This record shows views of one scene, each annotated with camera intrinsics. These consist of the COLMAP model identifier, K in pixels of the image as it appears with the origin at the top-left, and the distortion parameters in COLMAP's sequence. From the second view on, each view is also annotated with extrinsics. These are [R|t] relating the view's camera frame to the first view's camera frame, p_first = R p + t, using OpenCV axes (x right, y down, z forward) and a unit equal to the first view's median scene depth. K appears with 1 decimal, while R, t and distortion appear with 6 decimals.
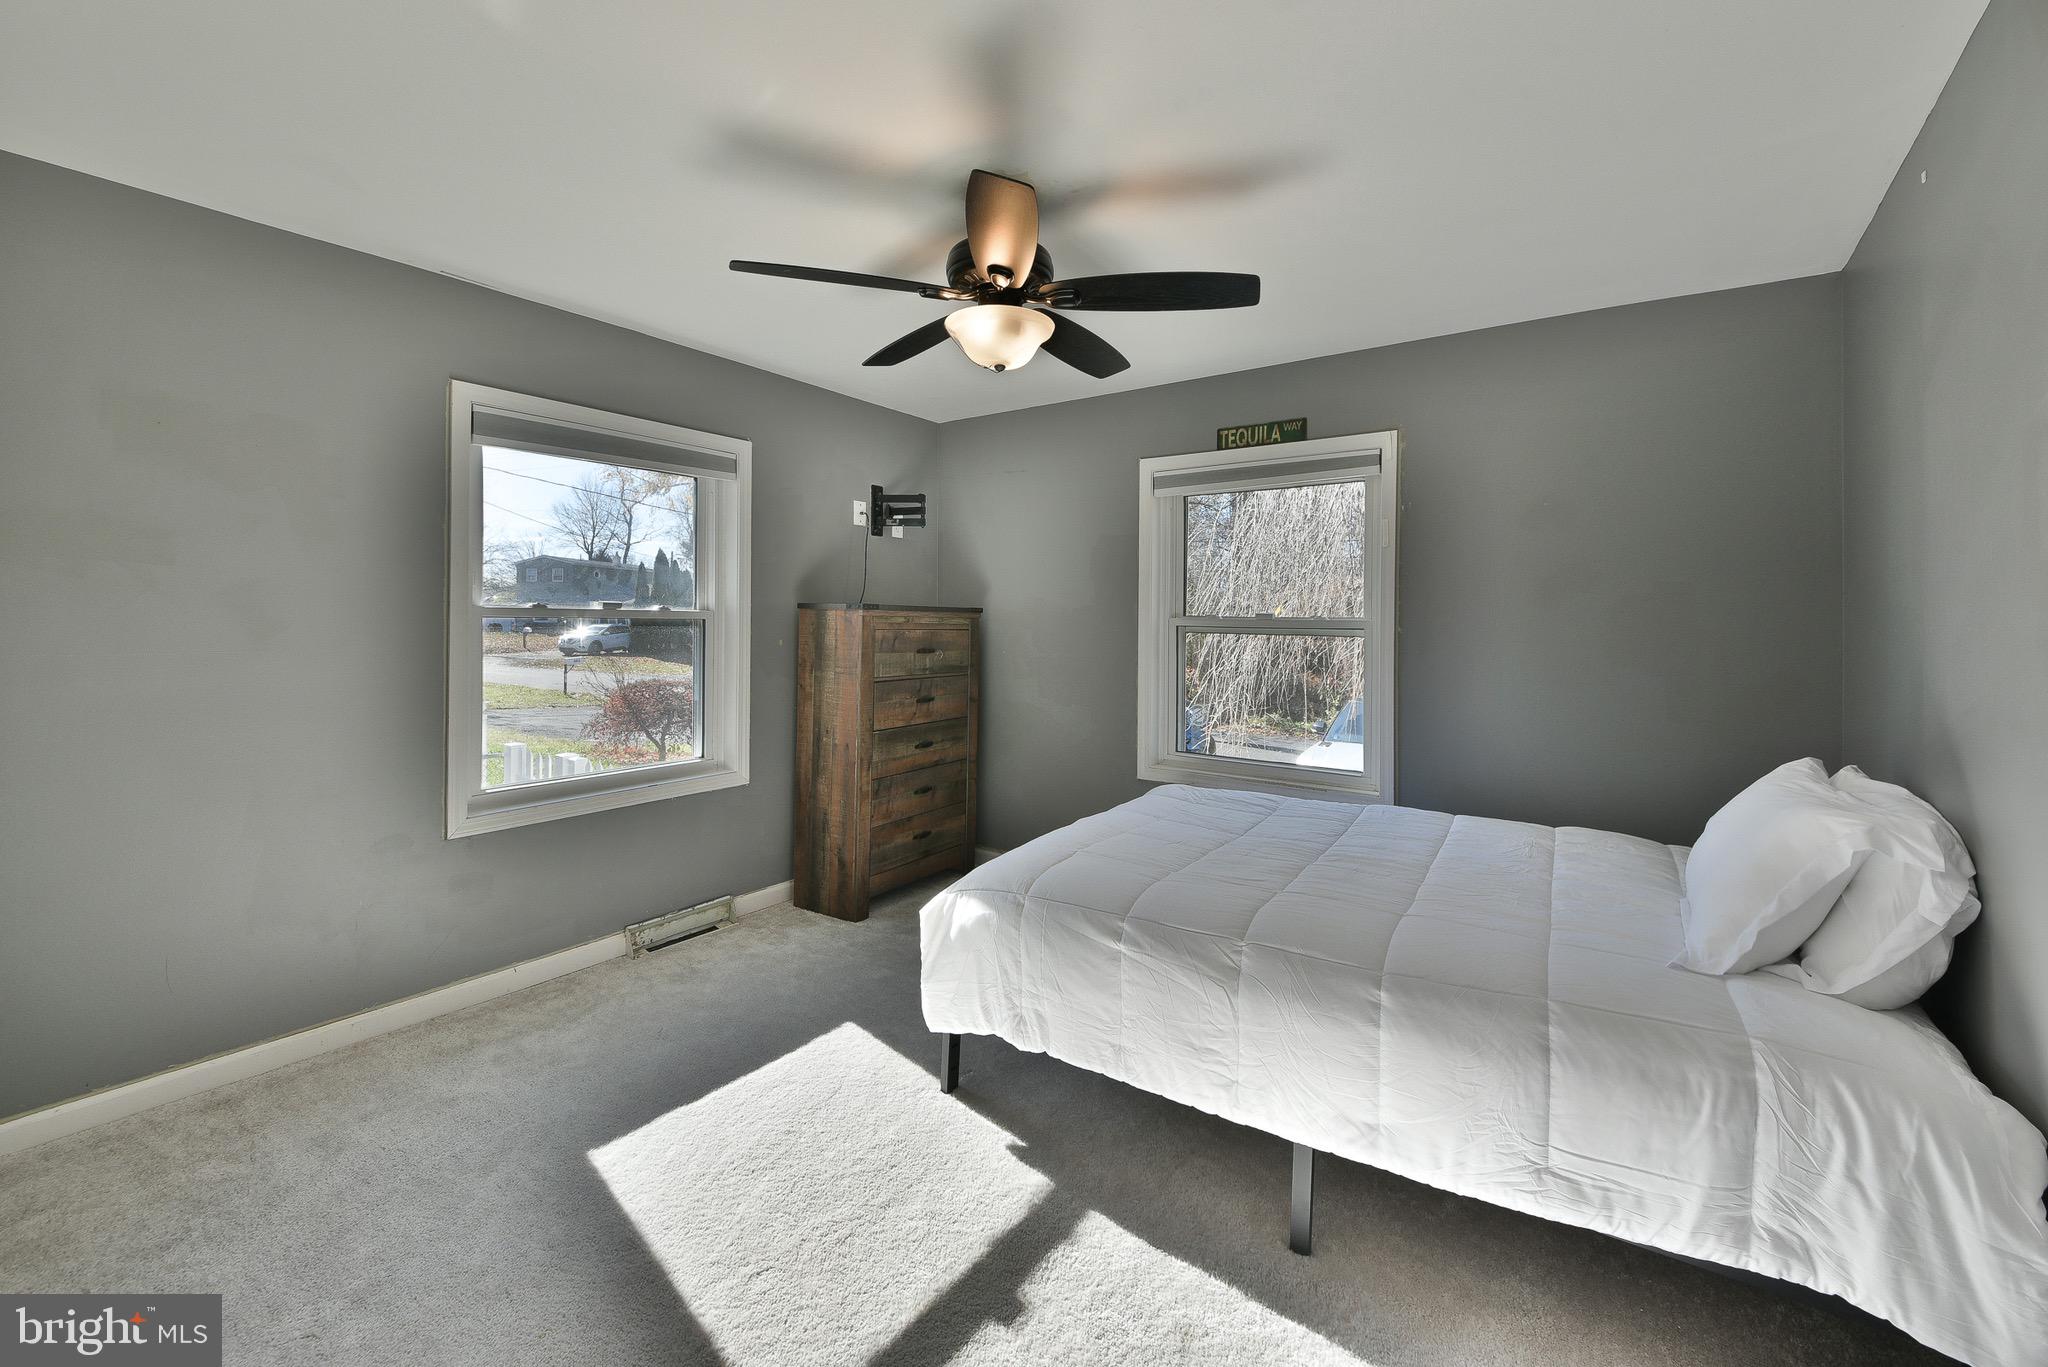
lens RADIAL K [[885.4, 0, 1025.7], [0, 885.4, 619.1], [0, 0, 1]] dist [-0.000482, -0.000047]
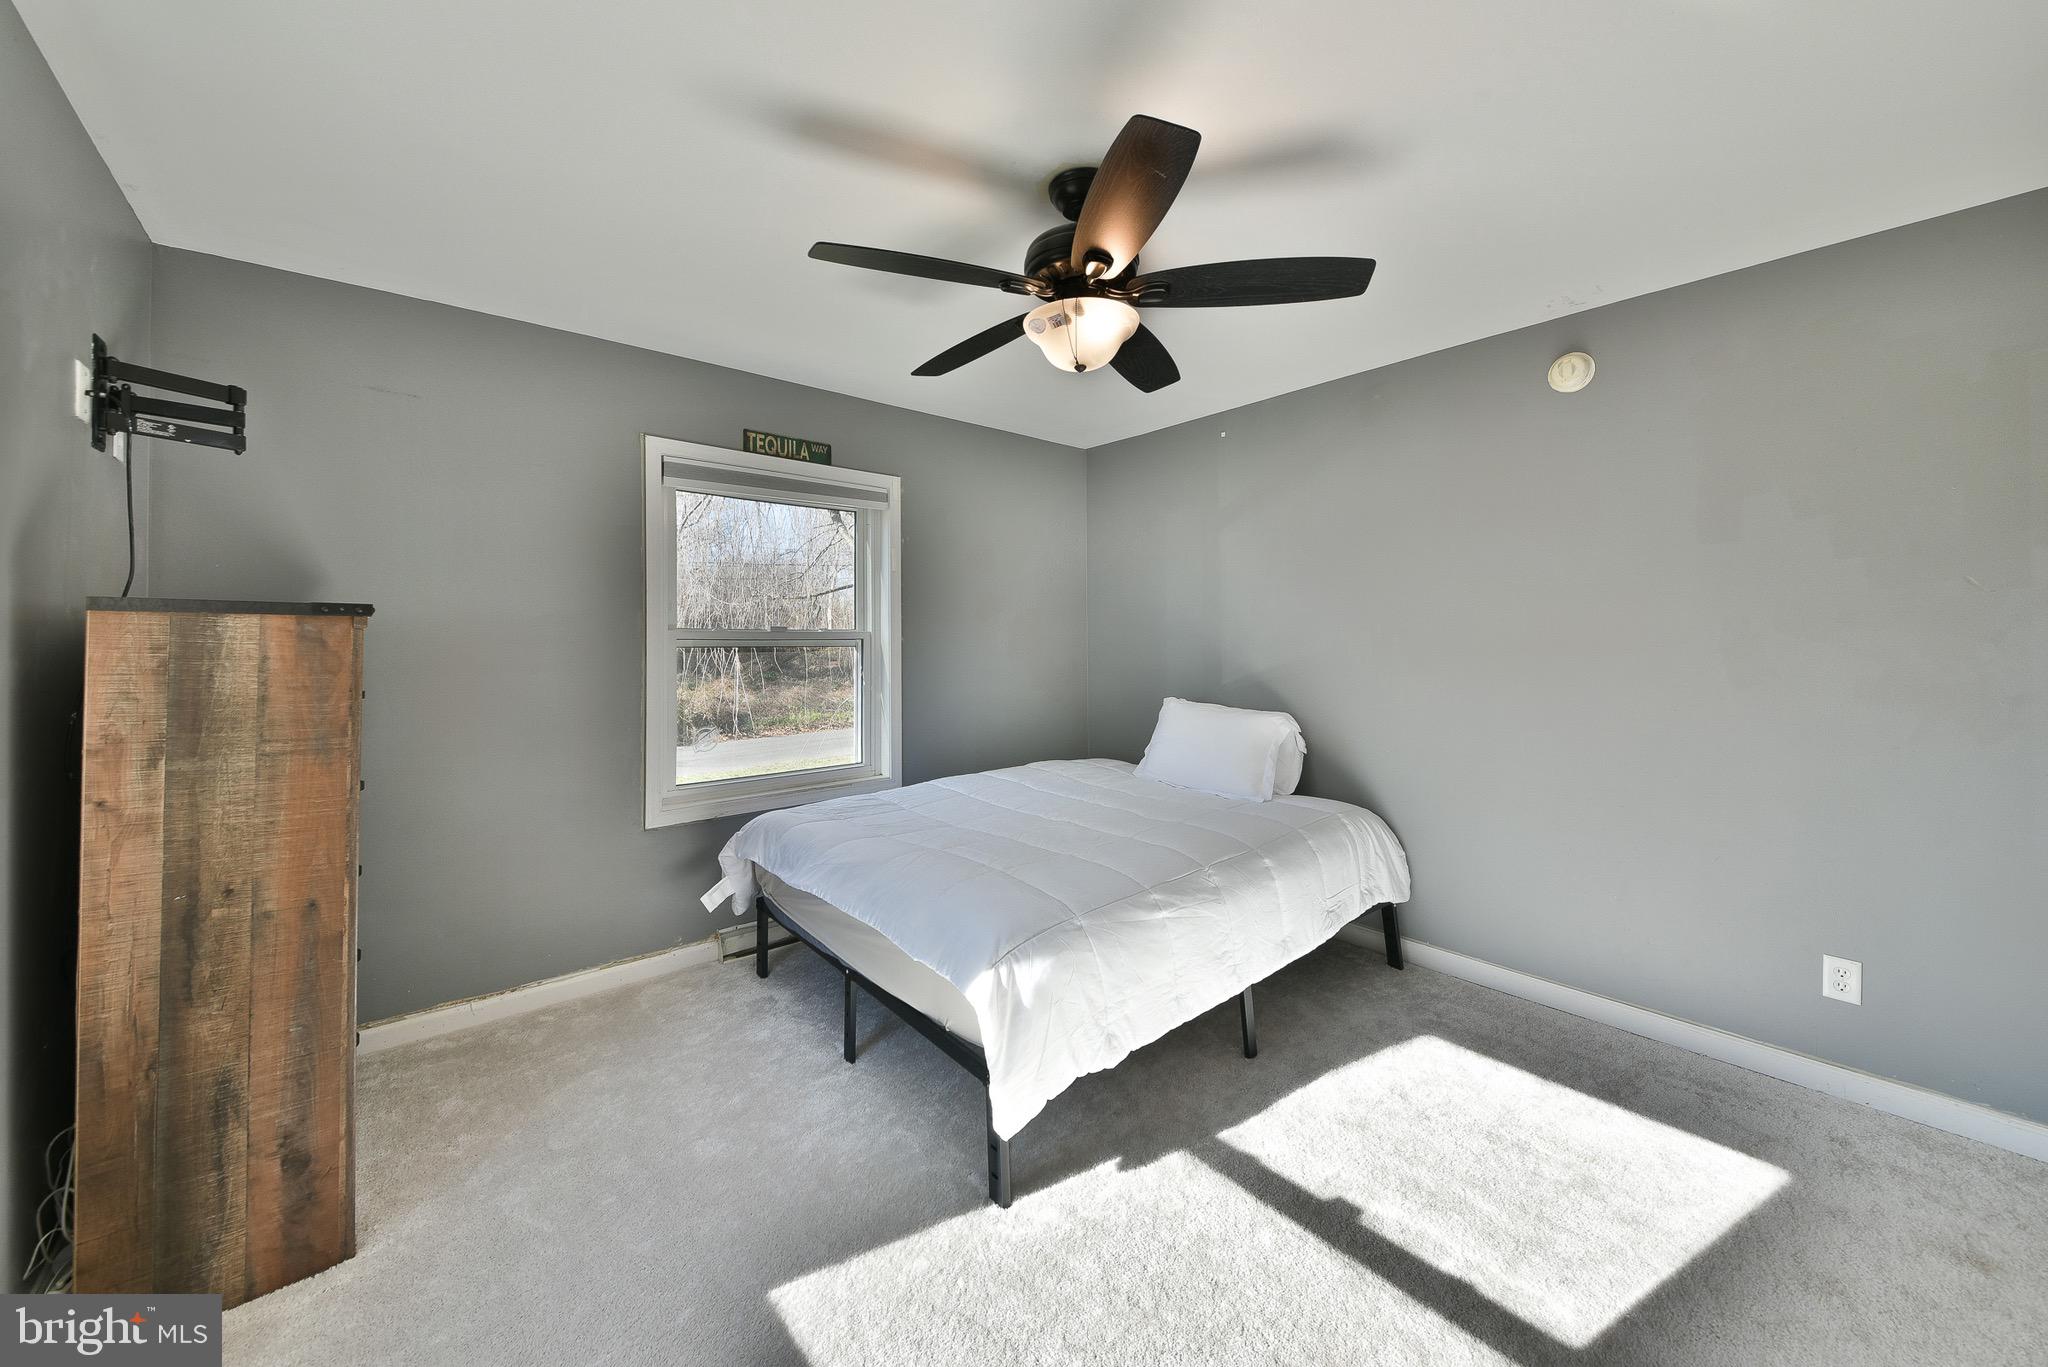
lens RADIAL K [[748.5, 0, 1026.1], [0, 748.5, 634.1], [0, 0, 1]] dist [0.017025, -0.000150]
pose [[0.237891, -0.010619, 0.971234, -0.539033], [0.002932, 0.999944, 0.010215, -0.004425], [-0.971287, 0.000418, 0.237909, 0.570857]]
